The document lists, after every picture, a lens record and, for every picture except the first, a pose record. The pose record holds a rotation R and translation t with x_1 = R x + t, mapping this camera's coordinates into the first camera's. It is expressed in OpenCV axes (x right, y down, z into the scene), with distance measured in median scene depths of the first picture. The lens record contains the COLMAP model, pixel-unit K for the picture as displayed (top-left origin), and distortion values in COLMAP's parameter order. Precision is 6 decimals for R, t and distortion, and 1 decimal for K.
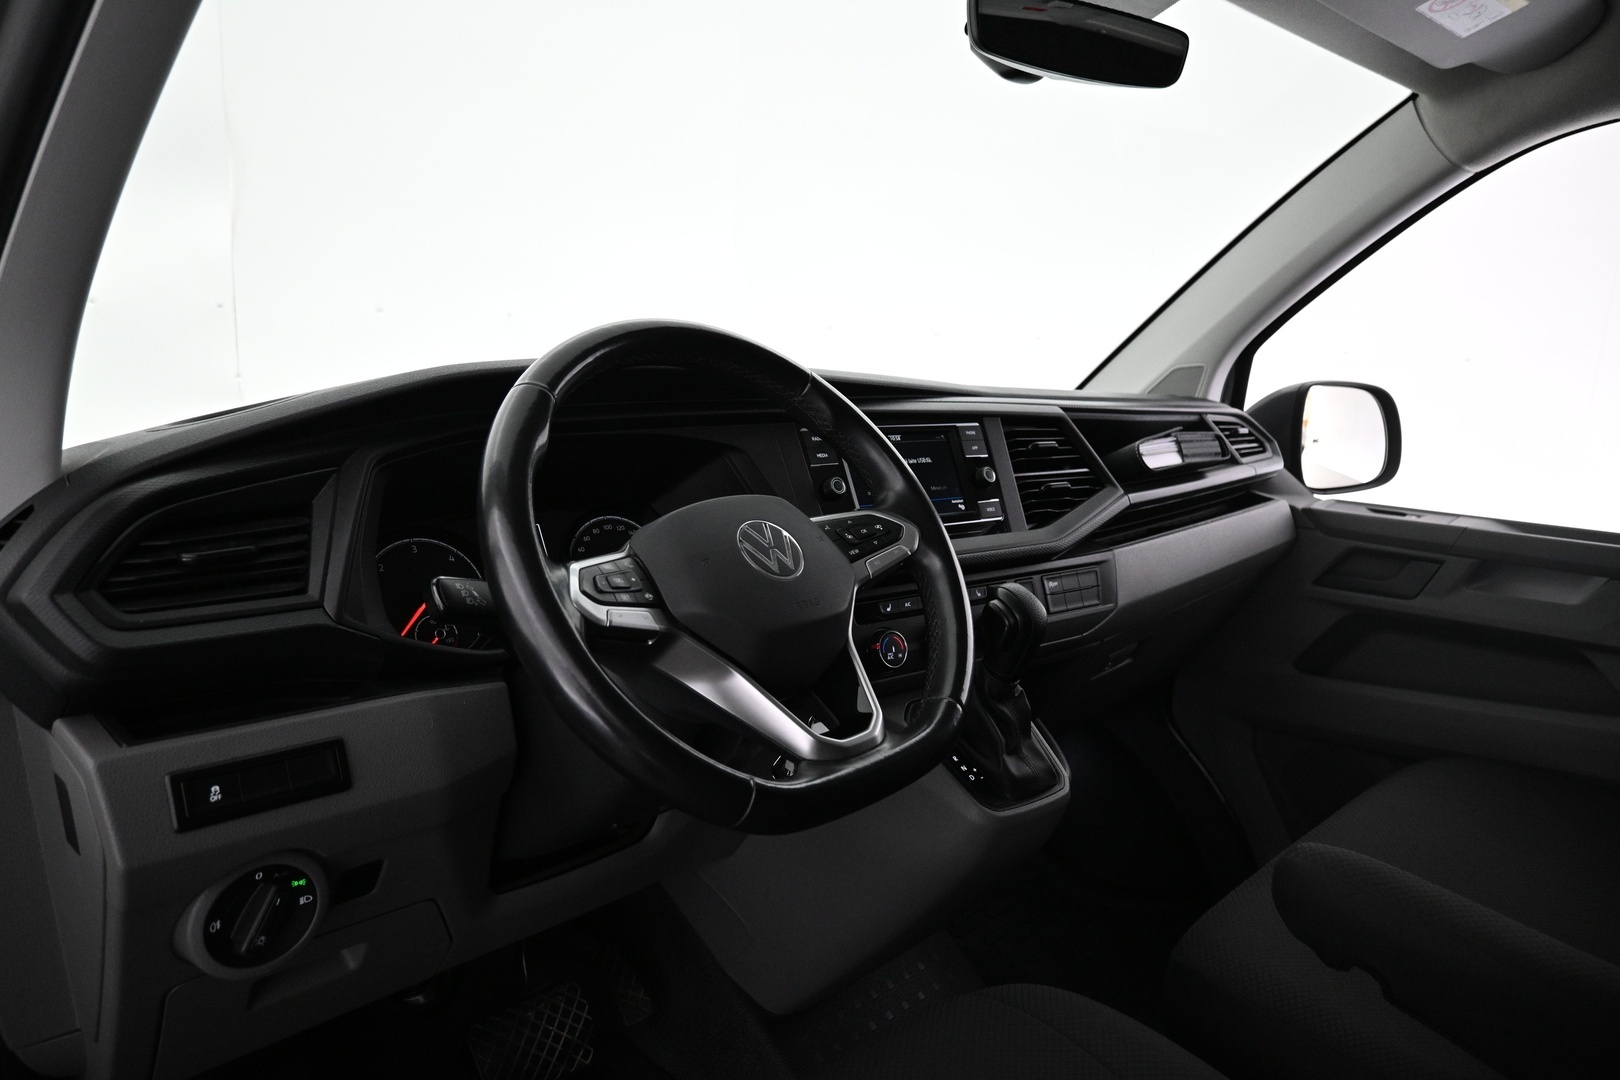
lens RADIAL K [[1107.5, 0, 814.9], [0, 1107.5, 544.4], [0, 0, 1]] dist [0.000417, -0.000498]
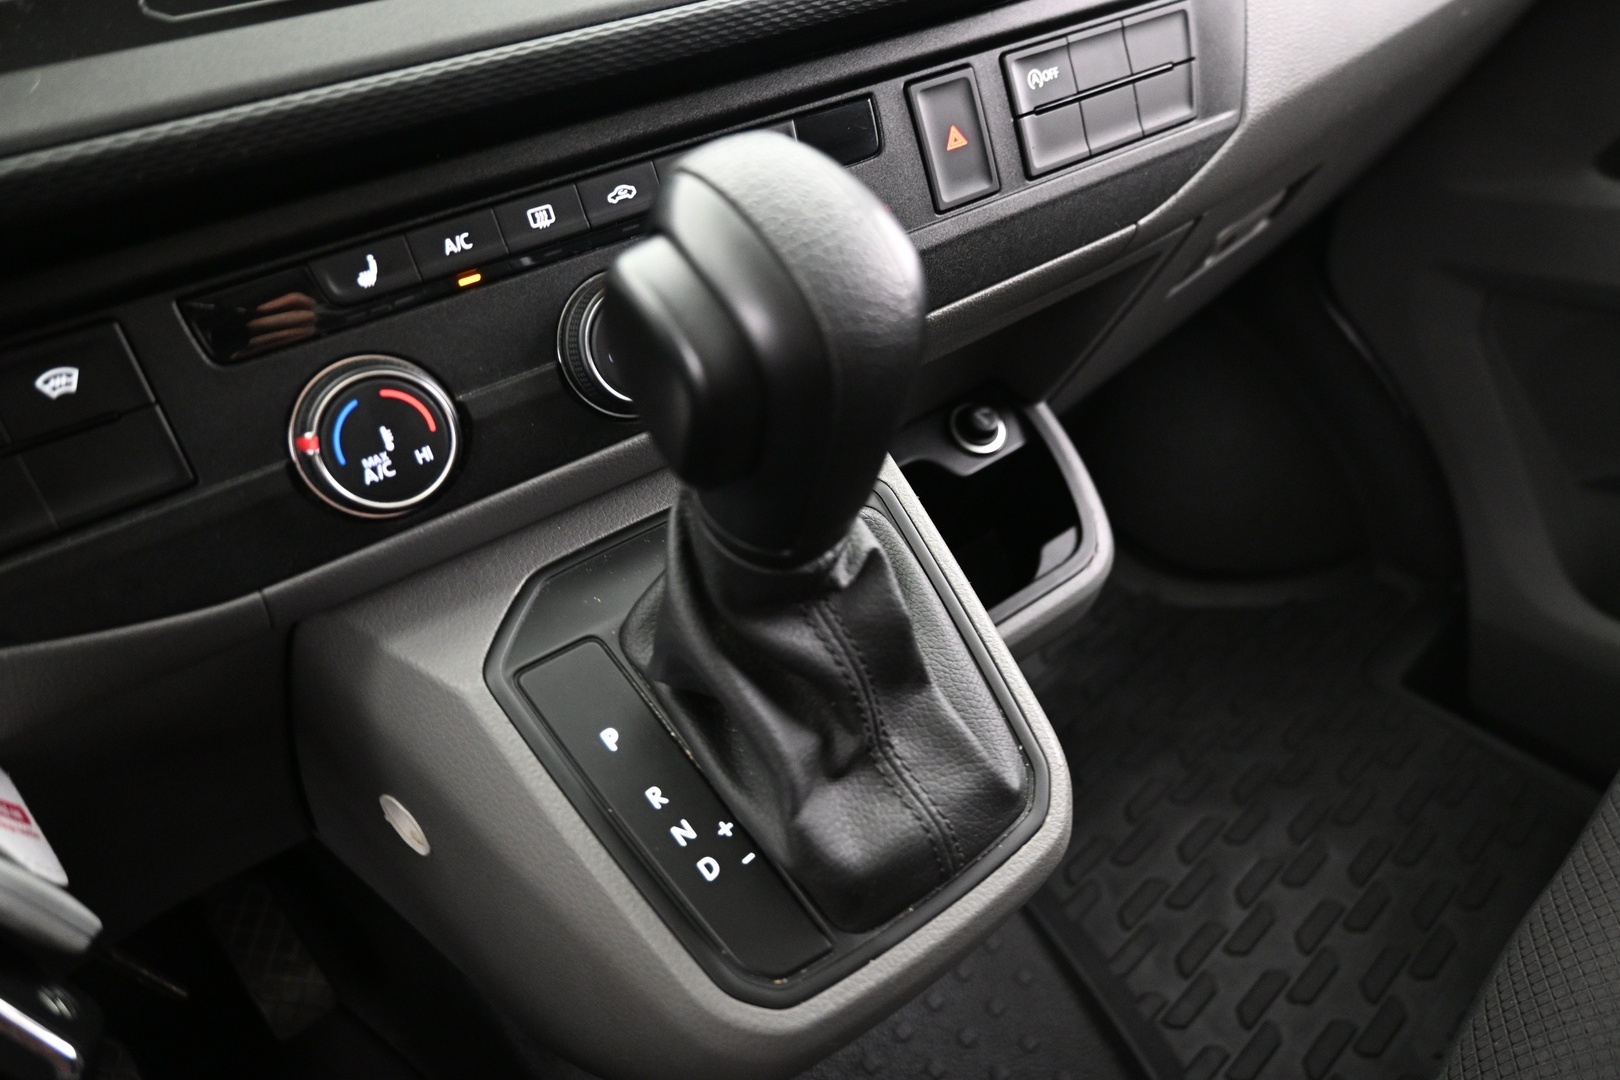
lens RADIAL K [[1107.5, 0, 814.9], [0, 1107.5, 544.4], [0, 0, 1]] dist [0.000417, -0.000498]
pose [[0.990820, -0.085193, -0.104963, 0.171900], [0.121748, 0.899825, 0.418918, 0.015694], [0.058760, -0.427852, 0.901937, 0.650471]]
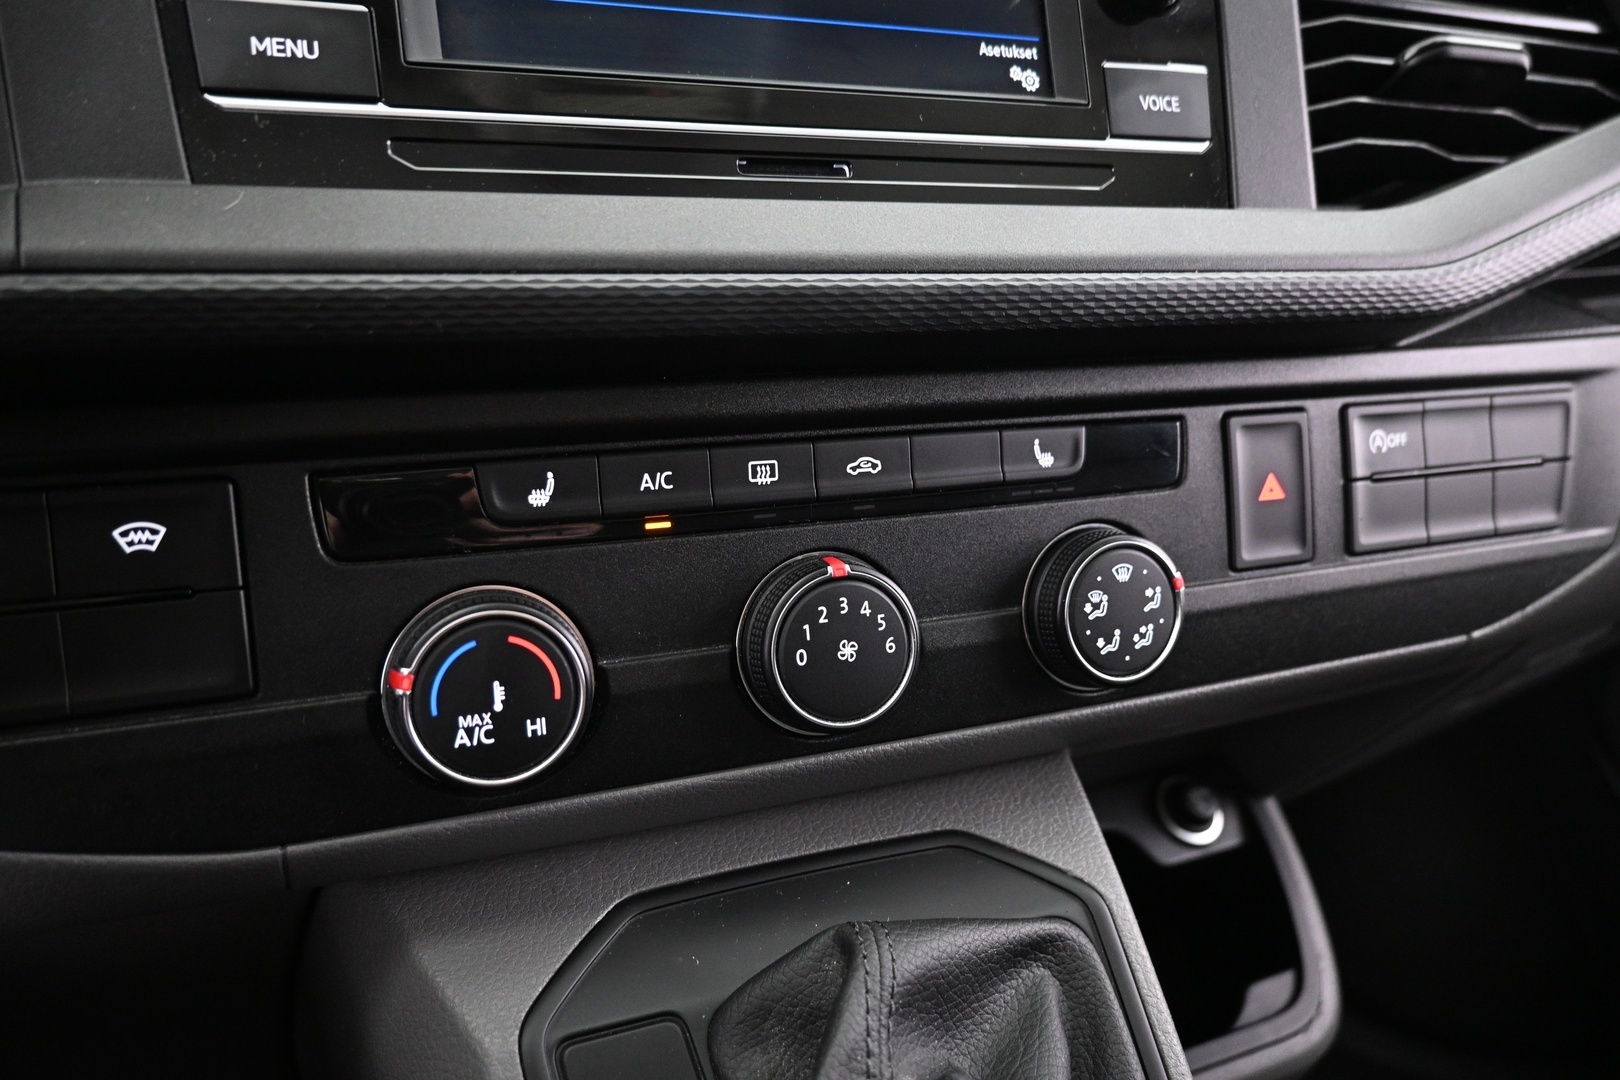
lens RADIAL K [[1107.5, 0, 814.9], [0, 1107.5, 544.4], [0, 0, 1]] dist [0.000417, -0.000498]
pose [[0.963682, 0.122100, -0.237505, 0.149717], [-0.075292, 0.977503, 0.197027, 0.018588], [0.256219, -0.171989, 0.951195, 0.711027]]
